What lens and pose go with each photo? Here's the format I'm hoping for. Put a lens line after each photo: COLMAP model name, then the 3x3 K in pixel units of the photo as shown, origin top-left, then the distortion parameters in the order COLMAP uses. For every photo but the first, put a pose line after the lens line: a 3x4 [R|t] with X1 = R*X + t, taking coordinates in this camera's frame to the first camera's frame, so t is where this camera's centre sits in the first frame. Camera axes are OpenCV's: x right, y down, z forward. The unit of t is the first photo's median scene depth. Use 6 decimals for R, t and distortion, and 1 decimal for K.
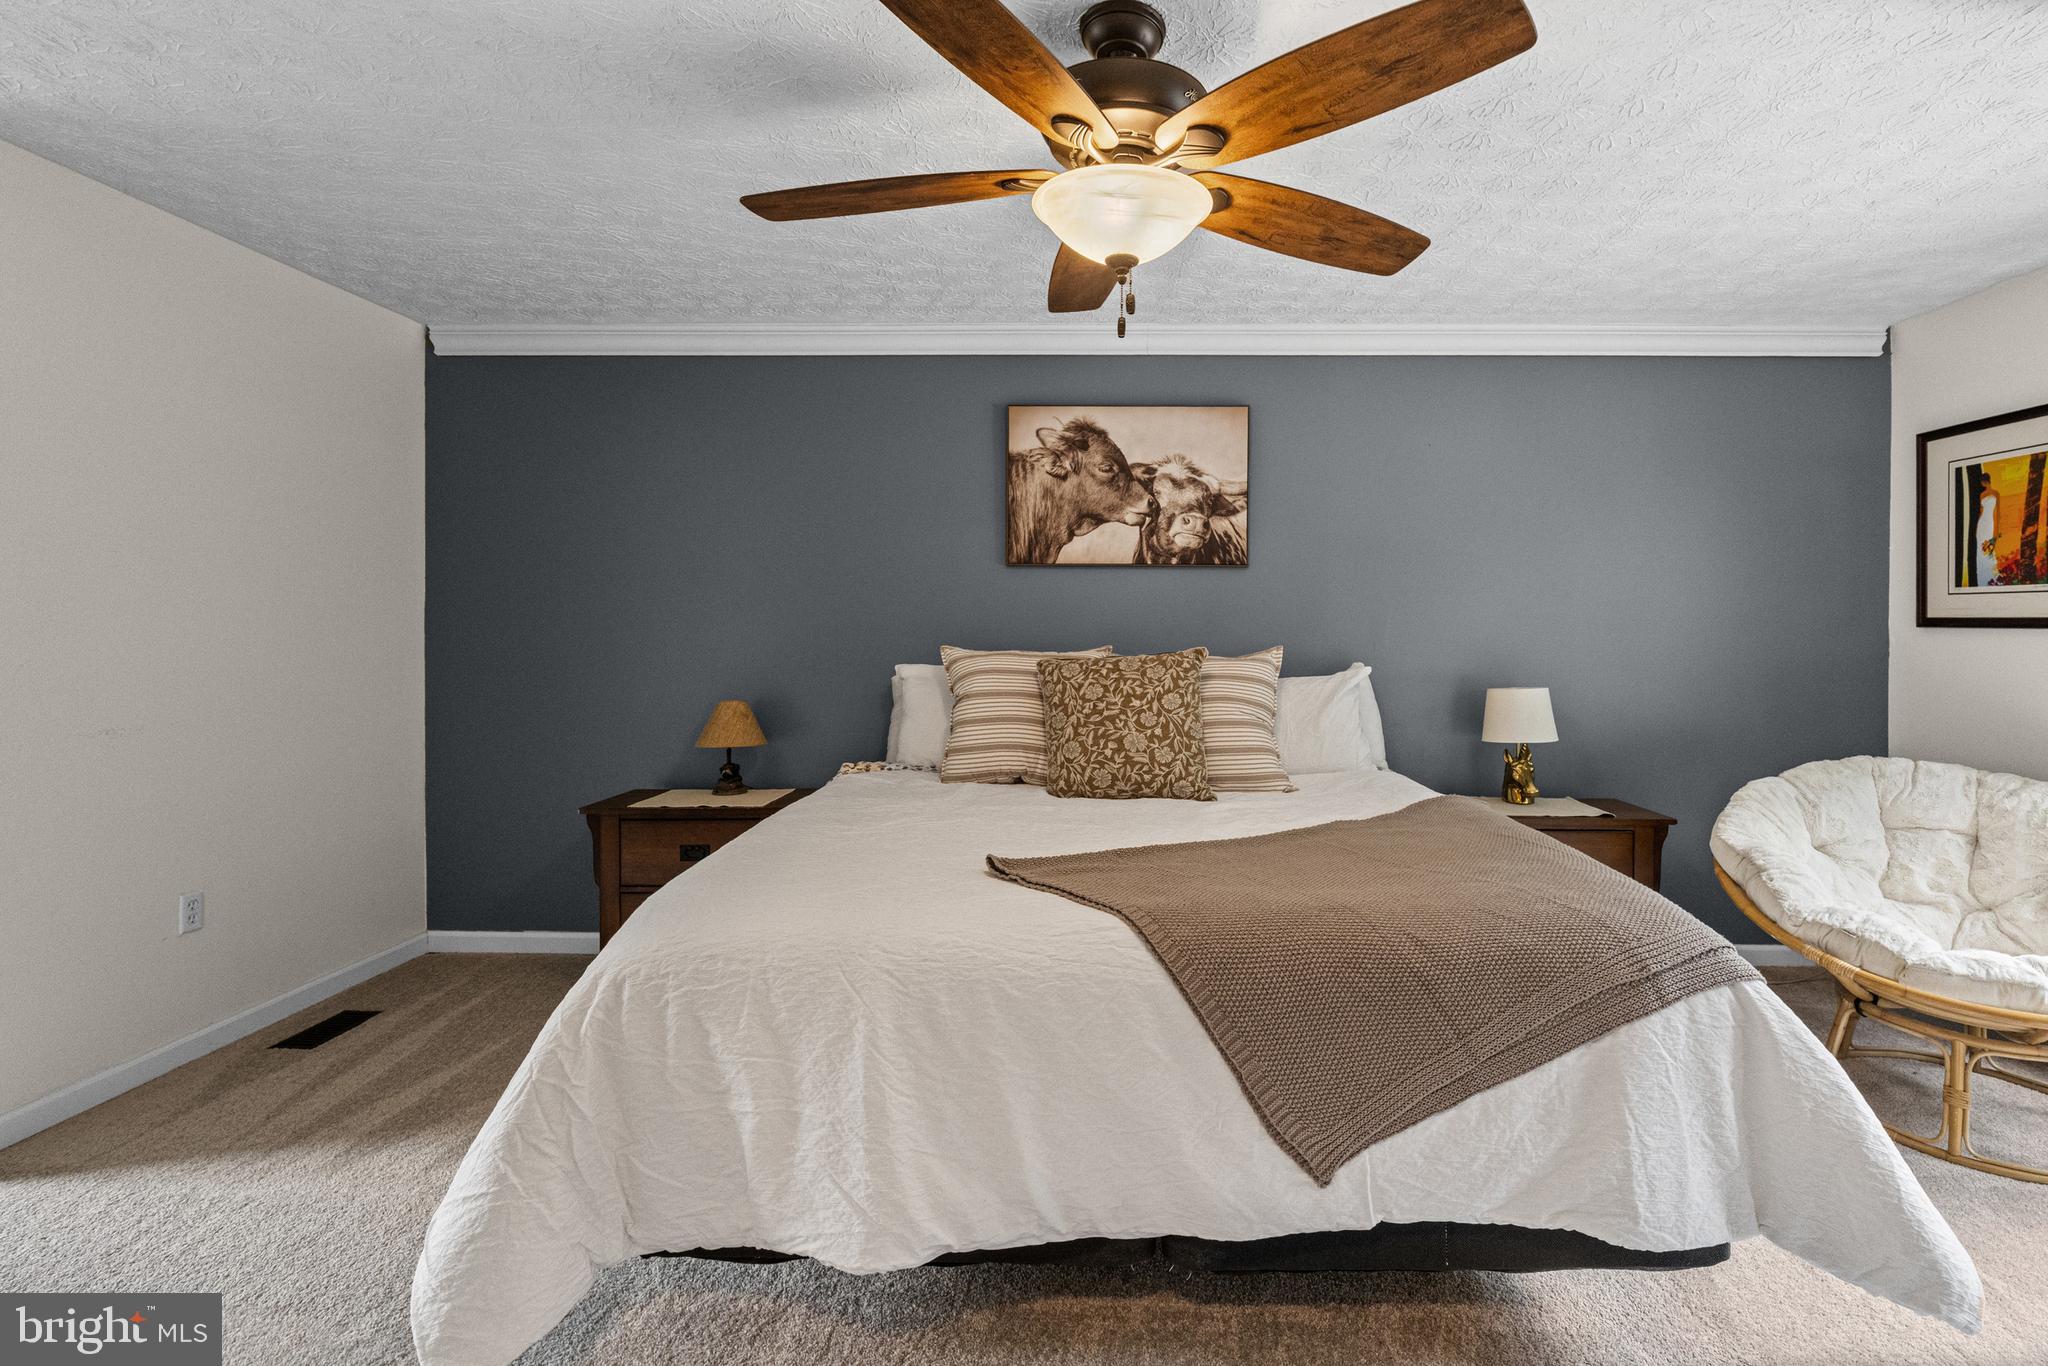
lens RADIAL K [[965.5, 0, 1004.9], [0, 965.5, 649.4], [0, 0, 1]] dist [-0.009609, 0.001704]
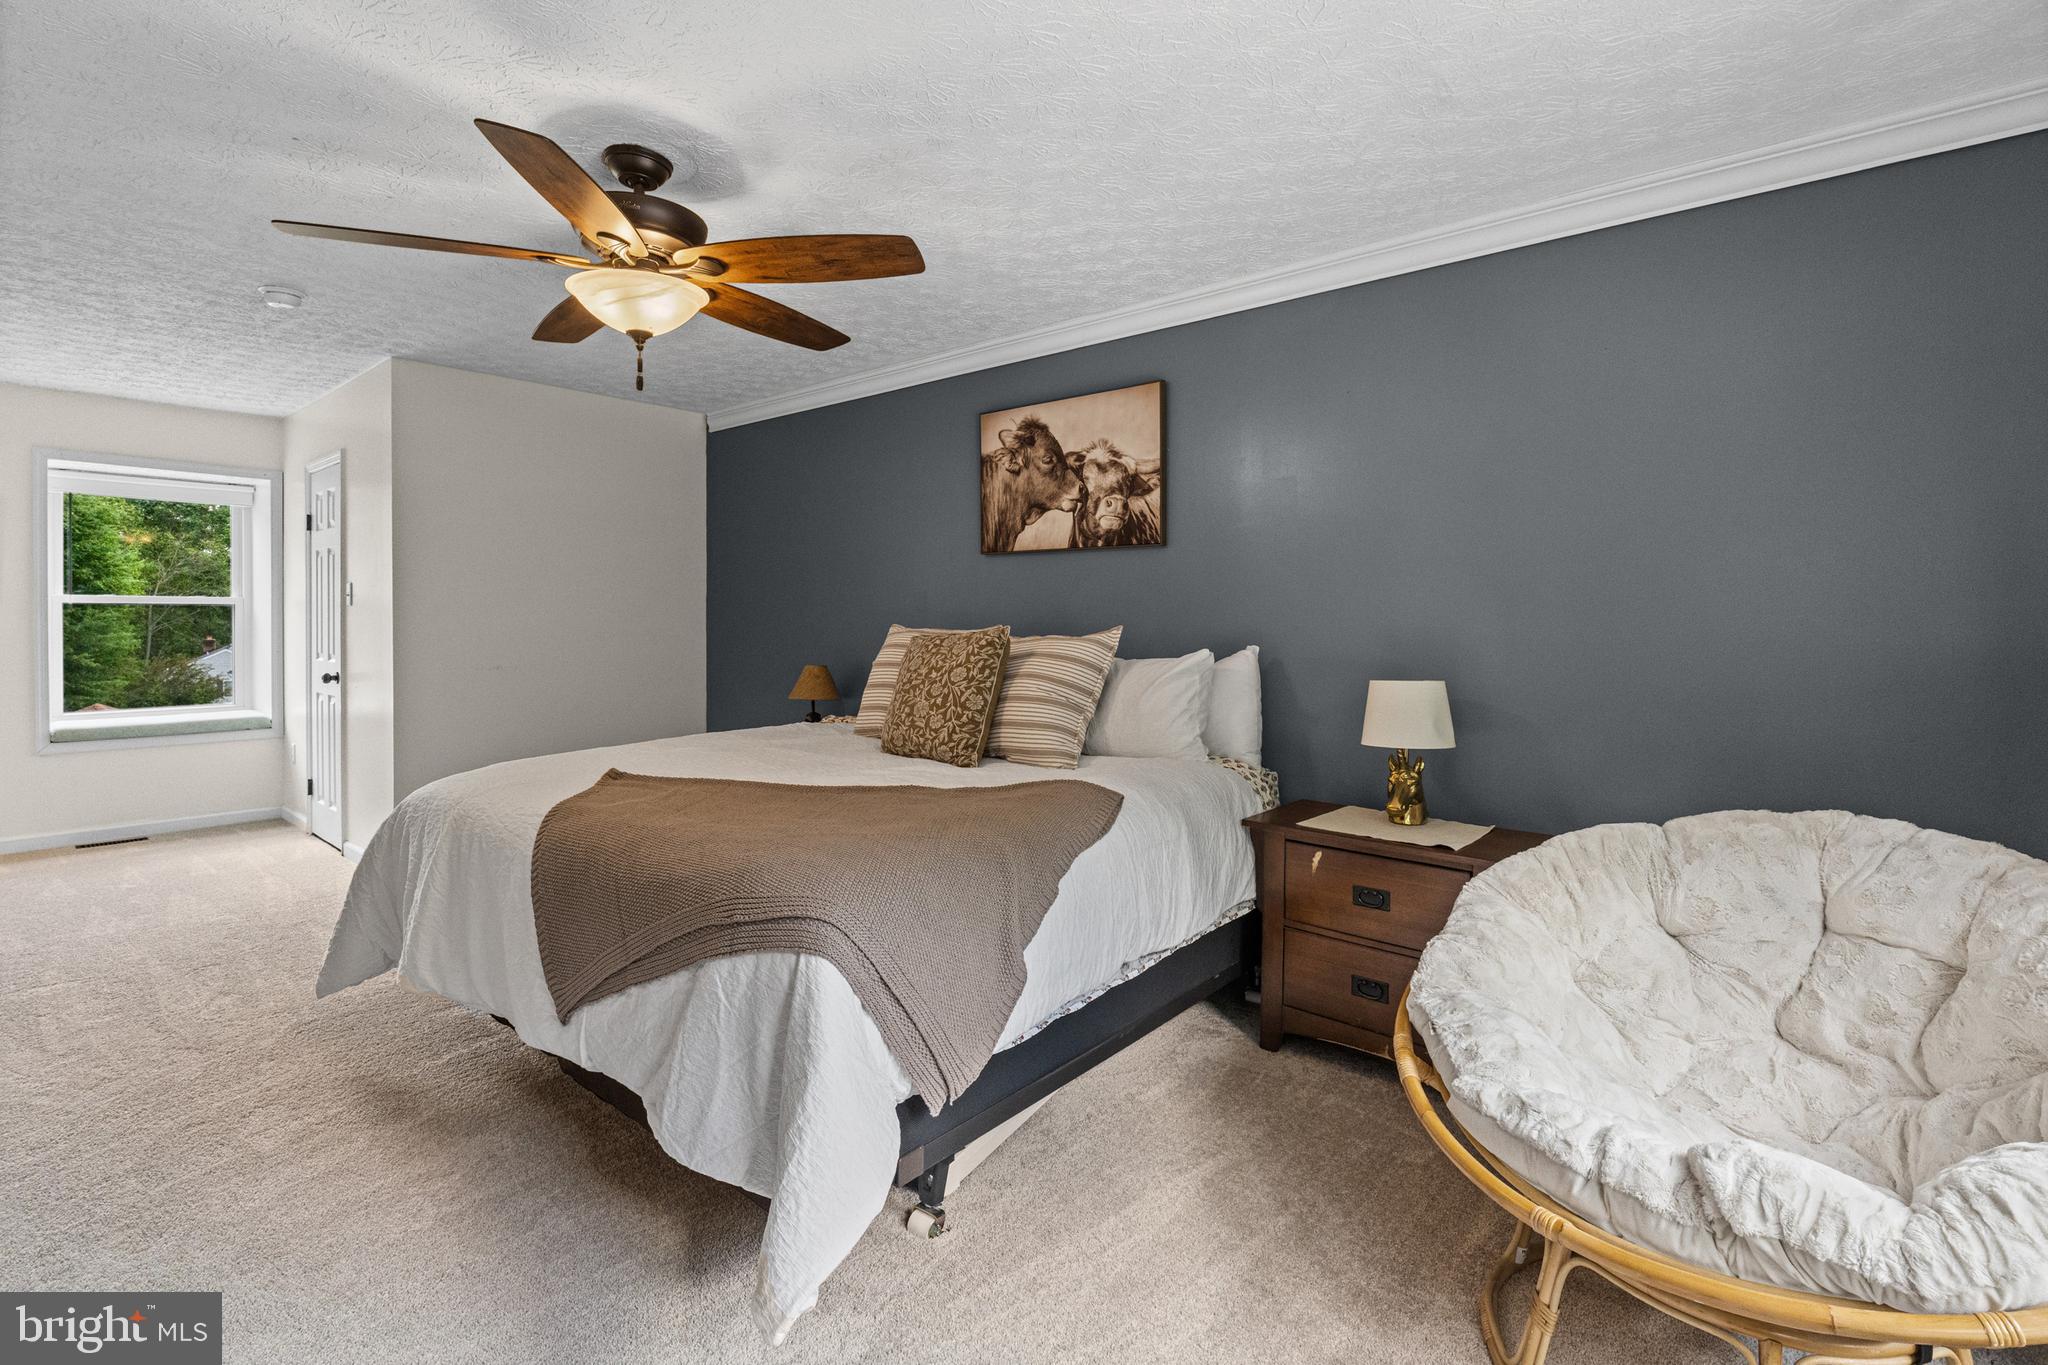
lens RADIAL K [[919.4, 0, 996.1], [0, 919.4, 627.6], [0, 0, 1]] dist [-0.009058, 0.001971]
pose [[0.771839, 0.006793, -0.635781, 0.713995], [-0.011398, 0.999930, -0.003153, 0.002357], [0.635715, 0.009680, 0.771863, 0.176989]]
